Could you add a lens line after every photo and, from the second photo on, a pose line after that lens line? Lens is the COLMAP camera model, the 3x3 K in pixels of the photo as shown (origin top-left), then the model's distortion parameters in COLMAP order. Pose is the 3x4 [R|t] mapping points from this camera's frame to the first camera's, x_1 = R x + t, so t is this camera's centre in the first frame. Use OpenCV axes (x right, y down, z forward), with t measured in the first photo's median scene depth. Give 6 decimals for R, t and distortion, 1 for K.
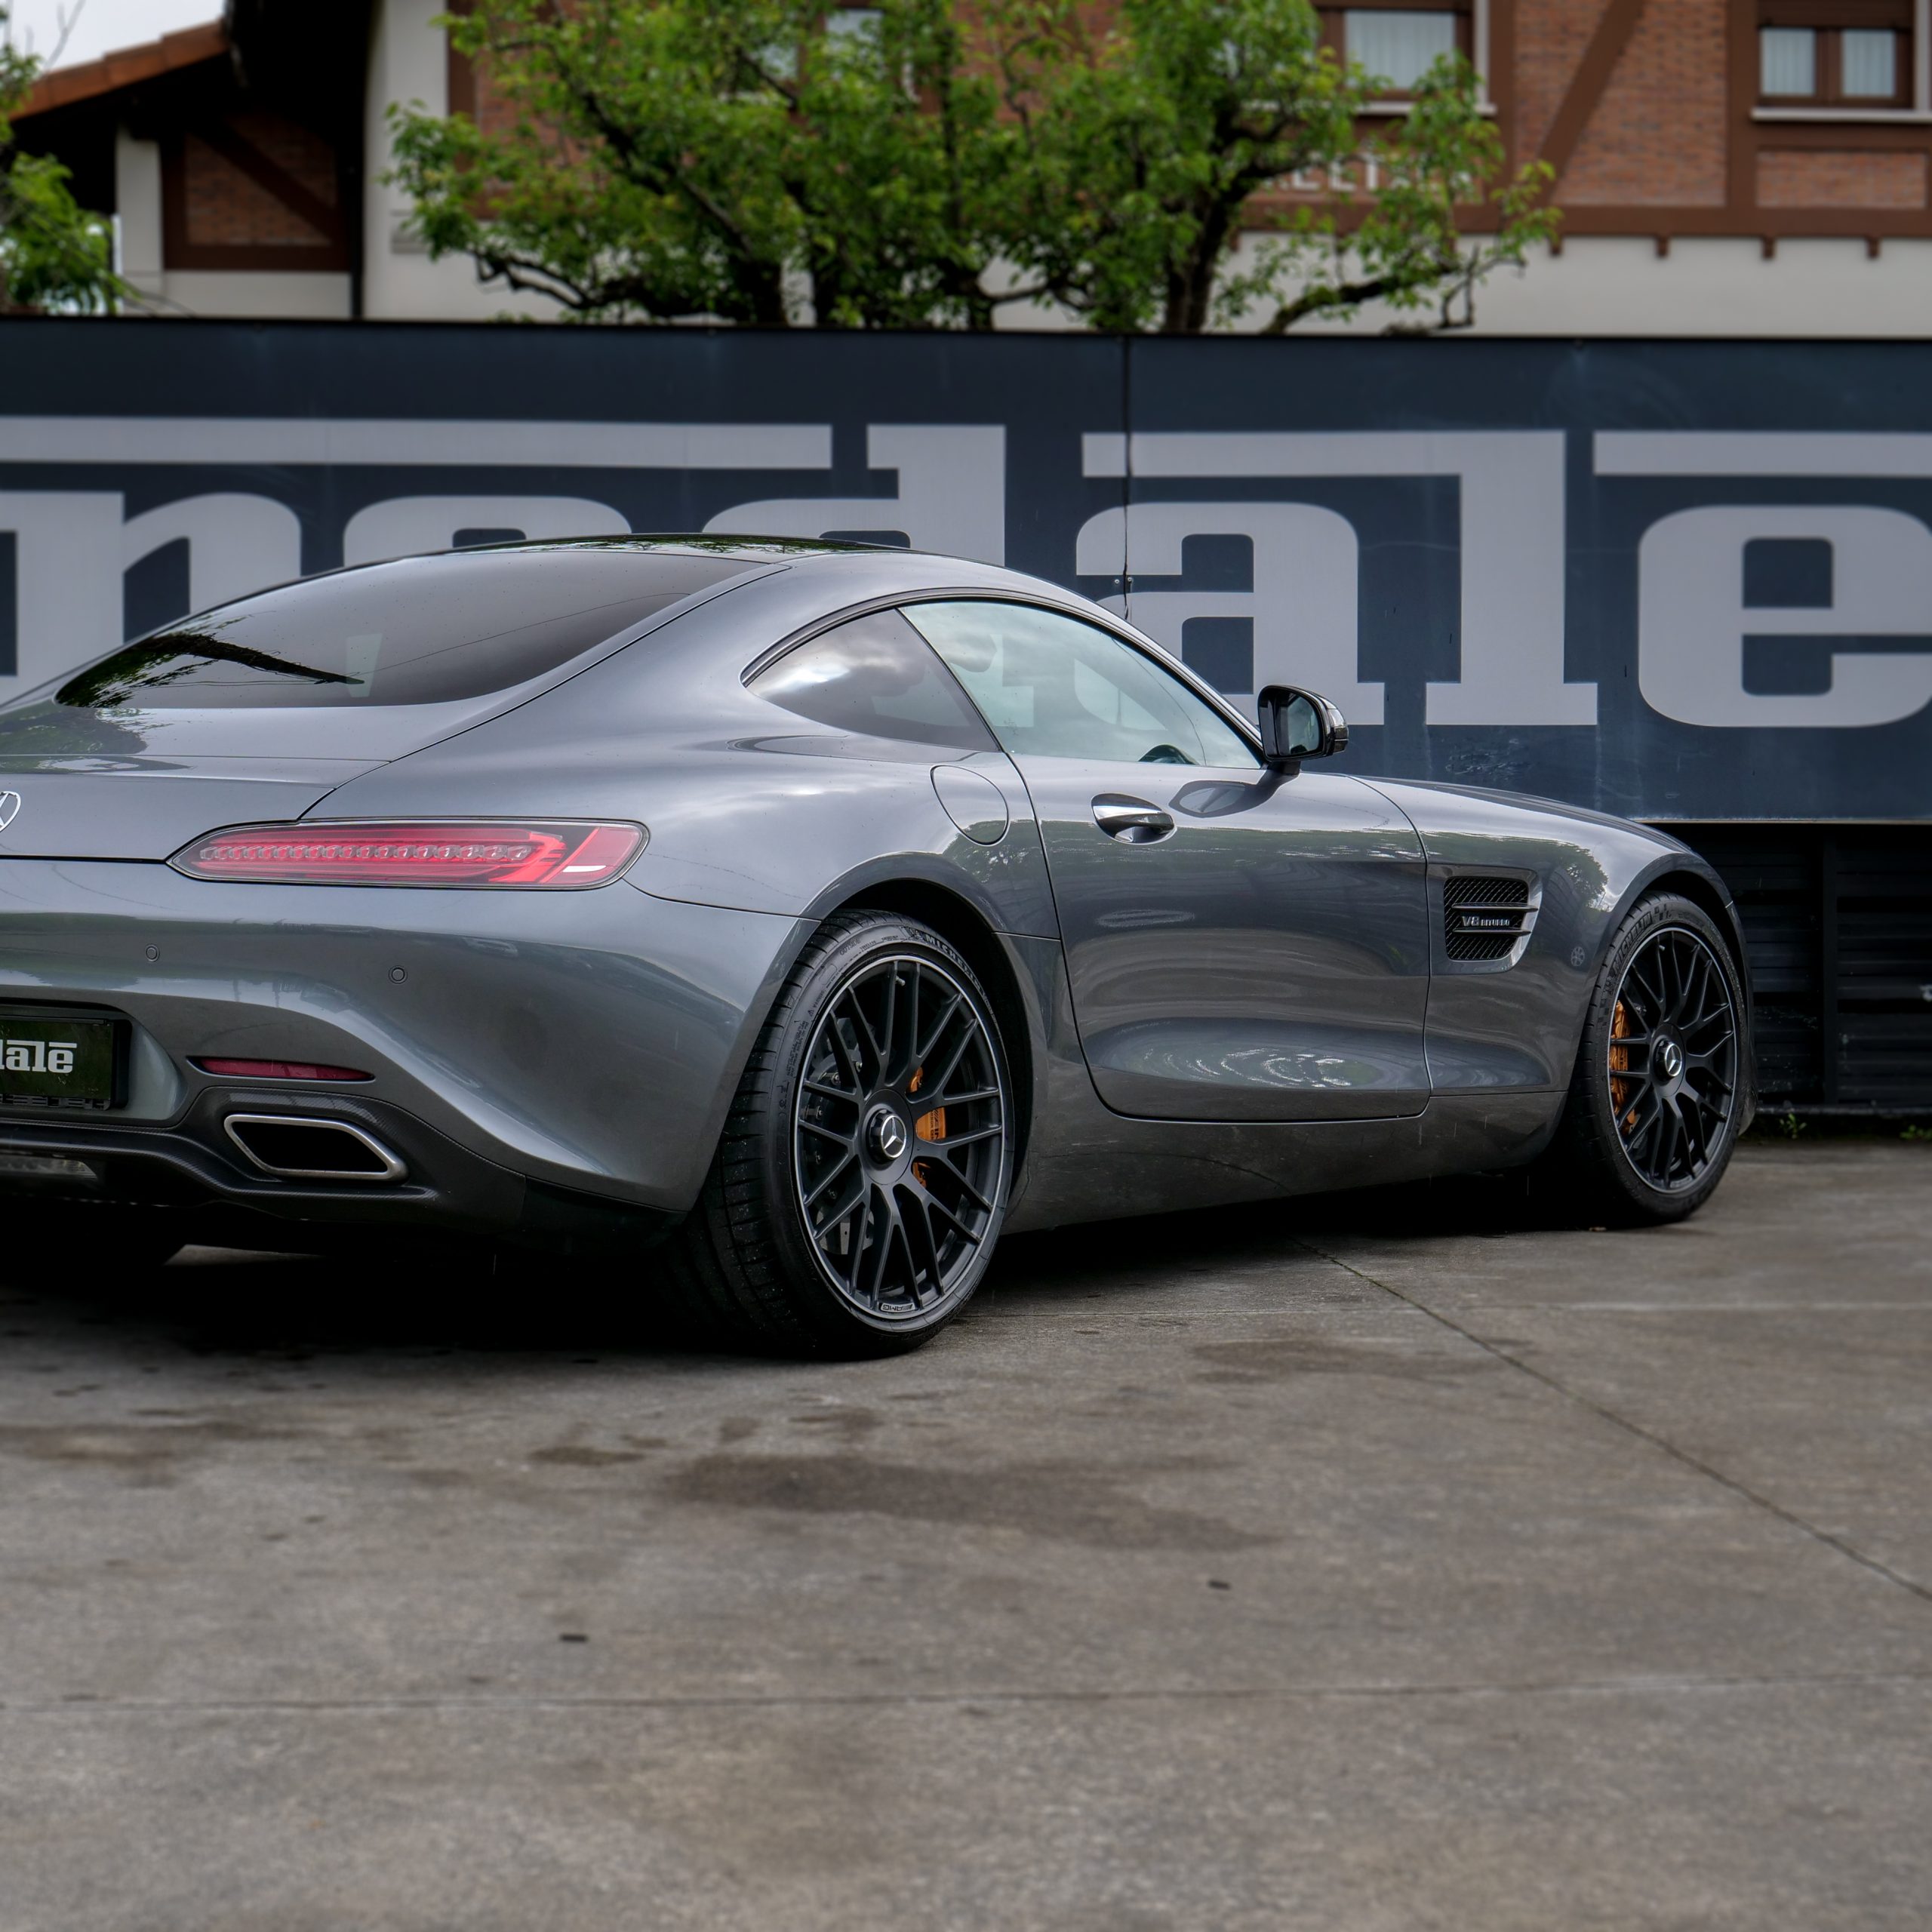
lens RADIAL K [[4616.0, 0, 897.8], [0, 4616.0, 966.5], [0, 0, 1]] dist [0.005586, -0.112972]
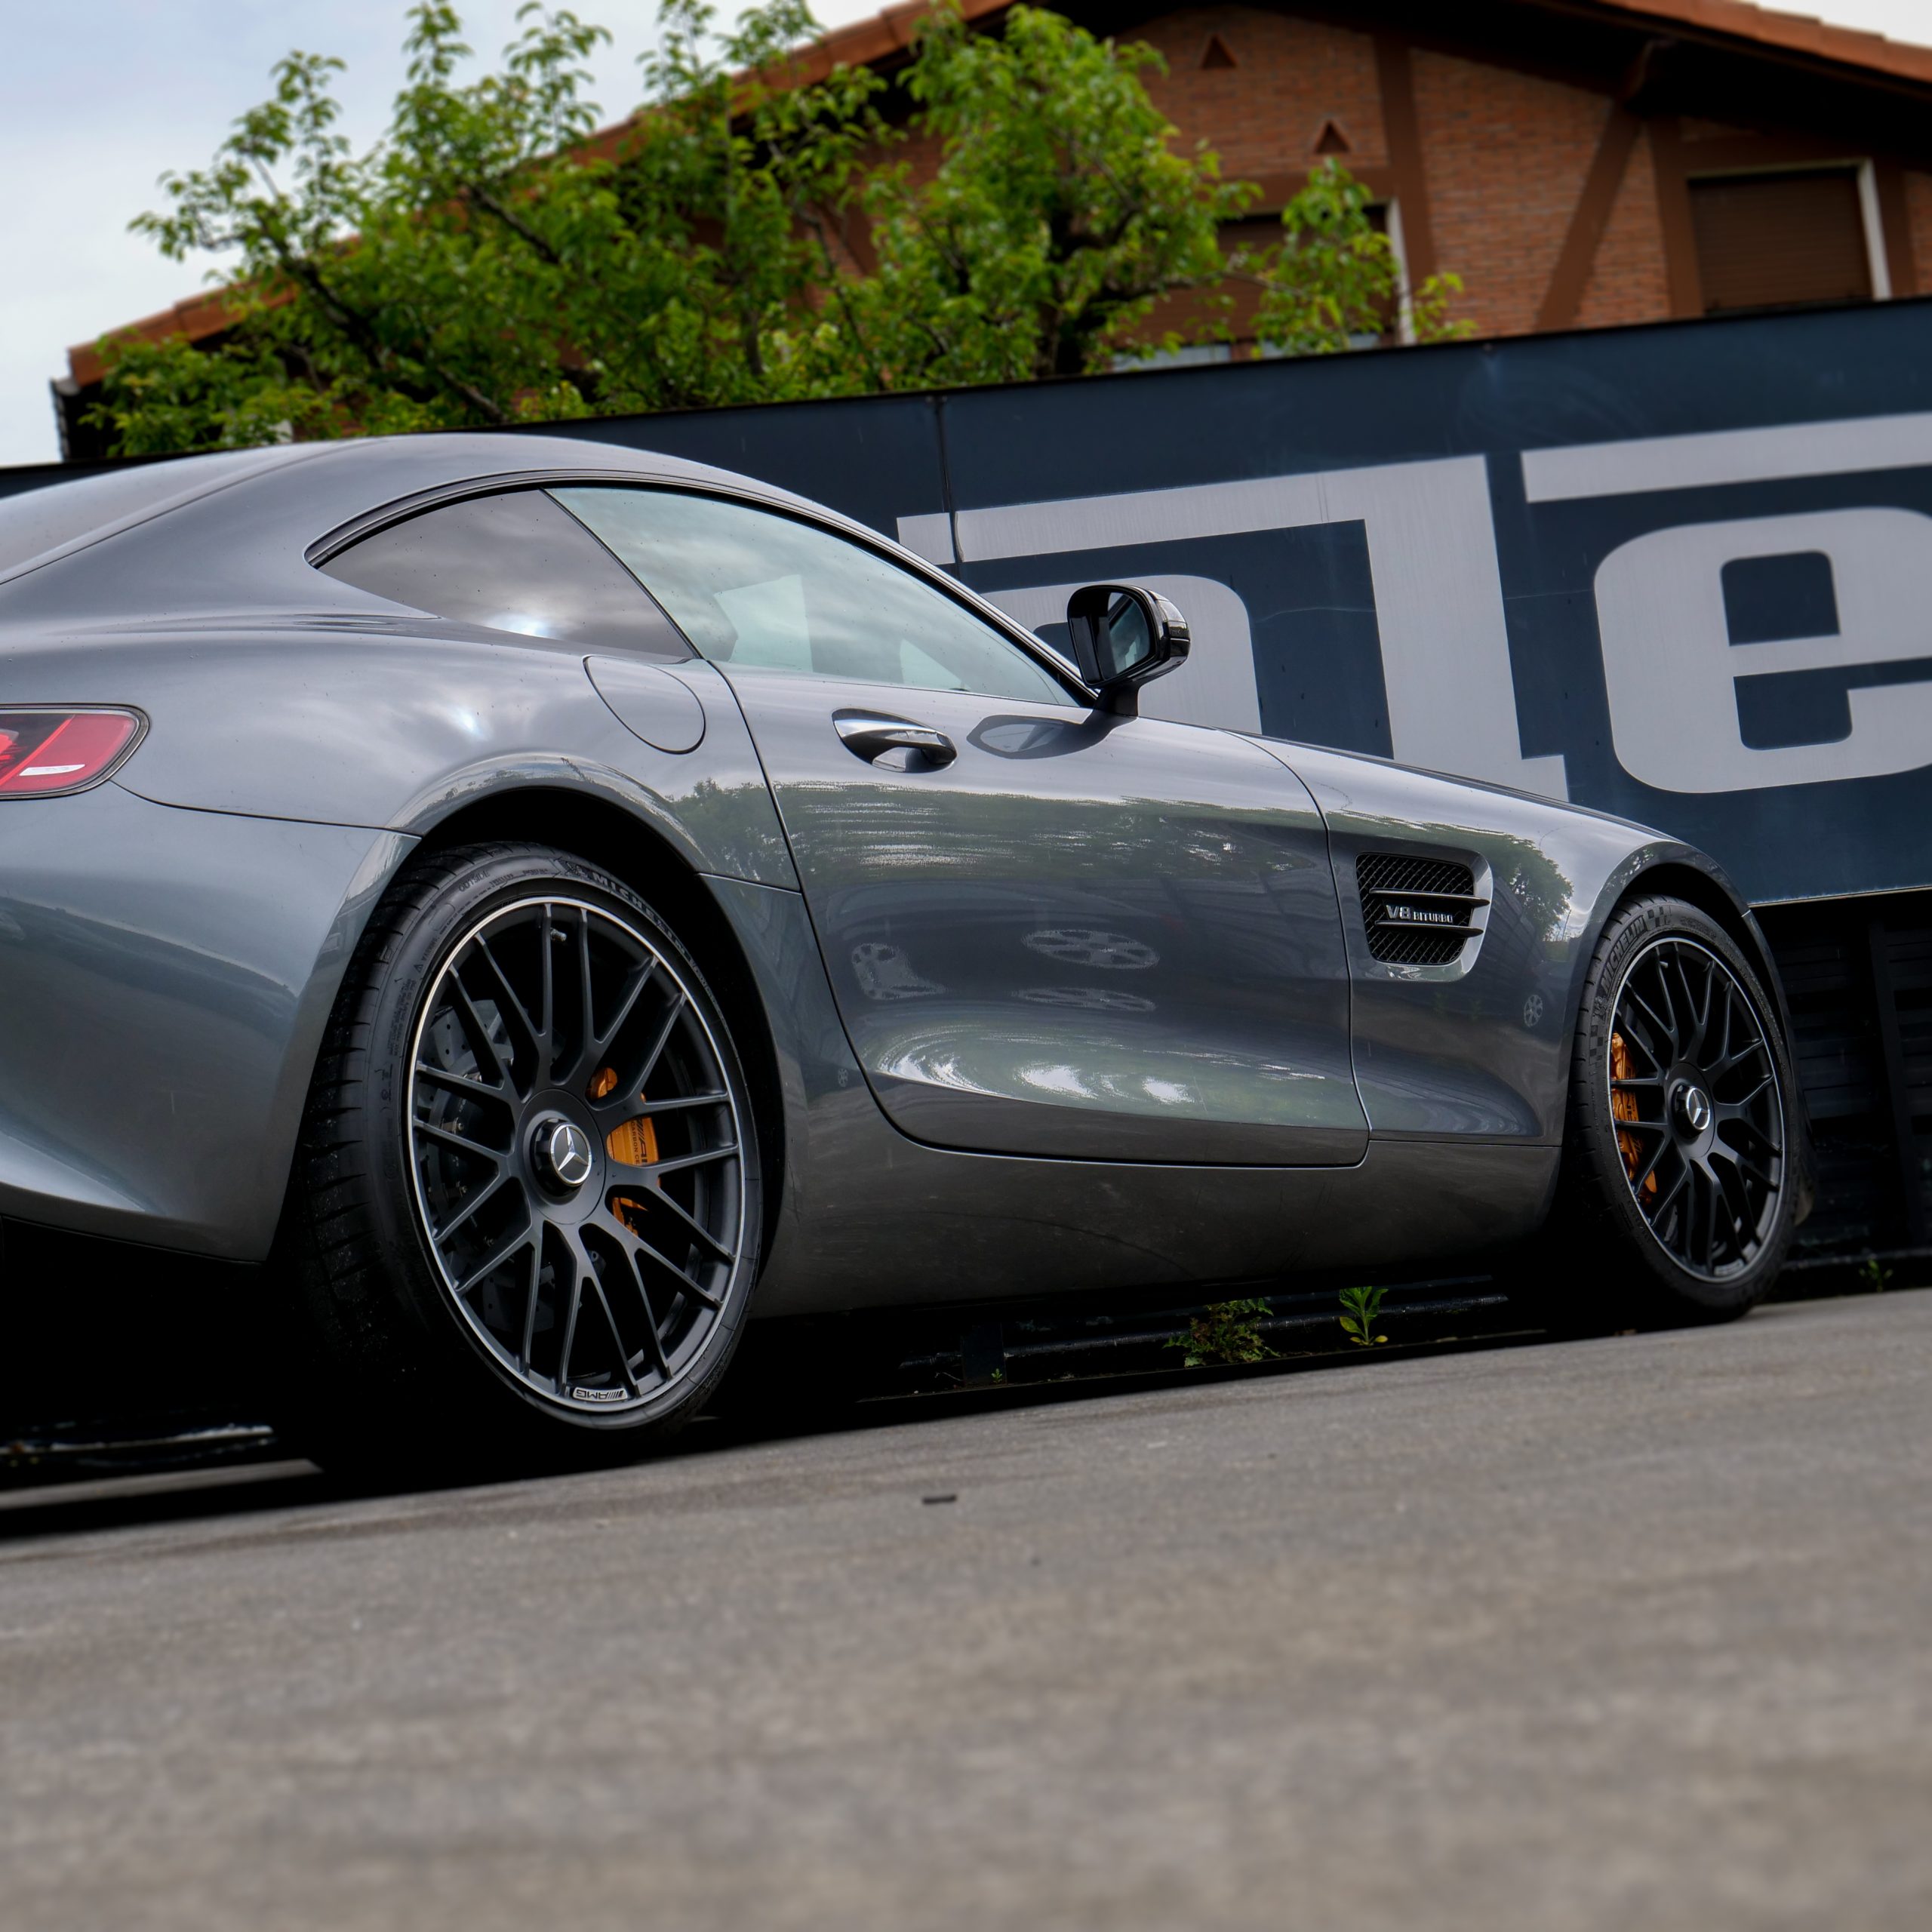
lens RADIAL K [[4744.9, 0, 895.4], [0, 4744.9, 960.6], [0, 0, 1]] dist [0.008621, -0.094777]
pose [[0.994032, -0.109070, -0.002267, 0.039565], [0.107995, 0.986757, -0.121030, 0.075228], [0.015438, 0.120063, 0.992646, 0.210995]]
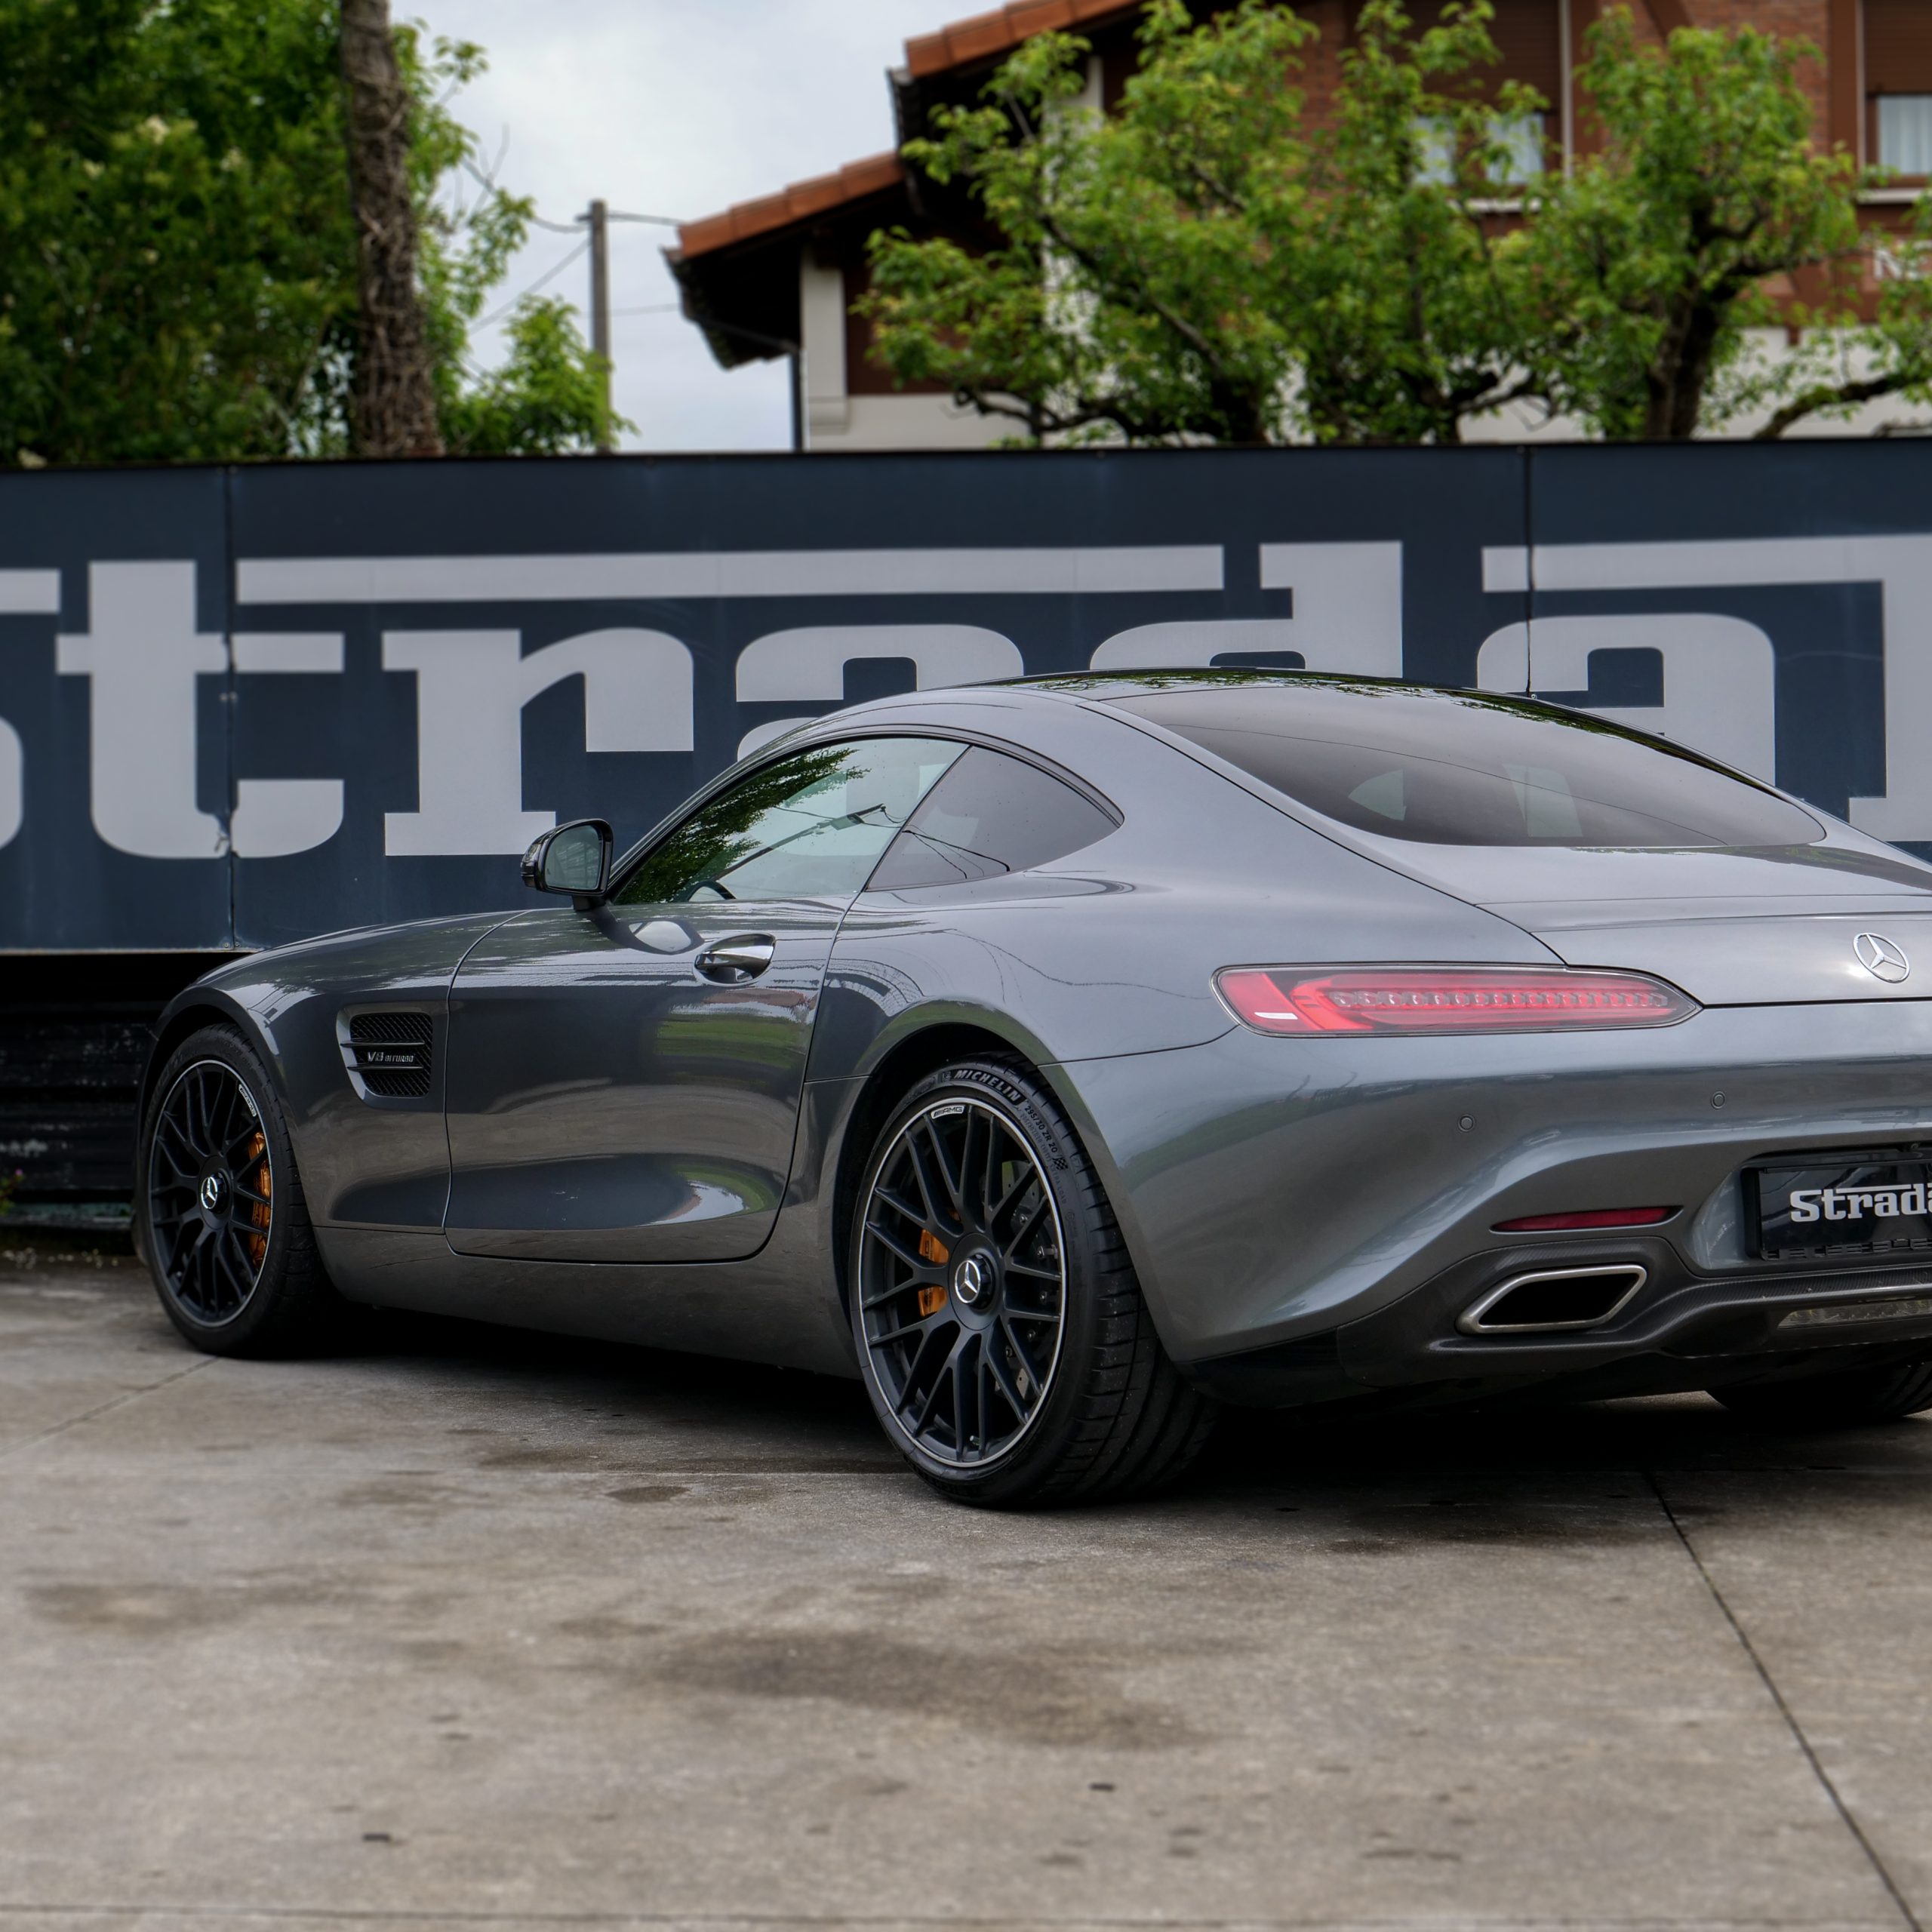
lens RADIAL K [[4565.1, 0, 901.3], [0, 4565.1, 969.7], [0, 0, 1]] dist [0.010233, -0.136469]
pose [[0.983995, -0.008094, -0.178015, 0.107111], [0.004375, 0.999764, -0.021272, -0.007743], [0.178145, 0.020153, 0.983798, 0.038648]]
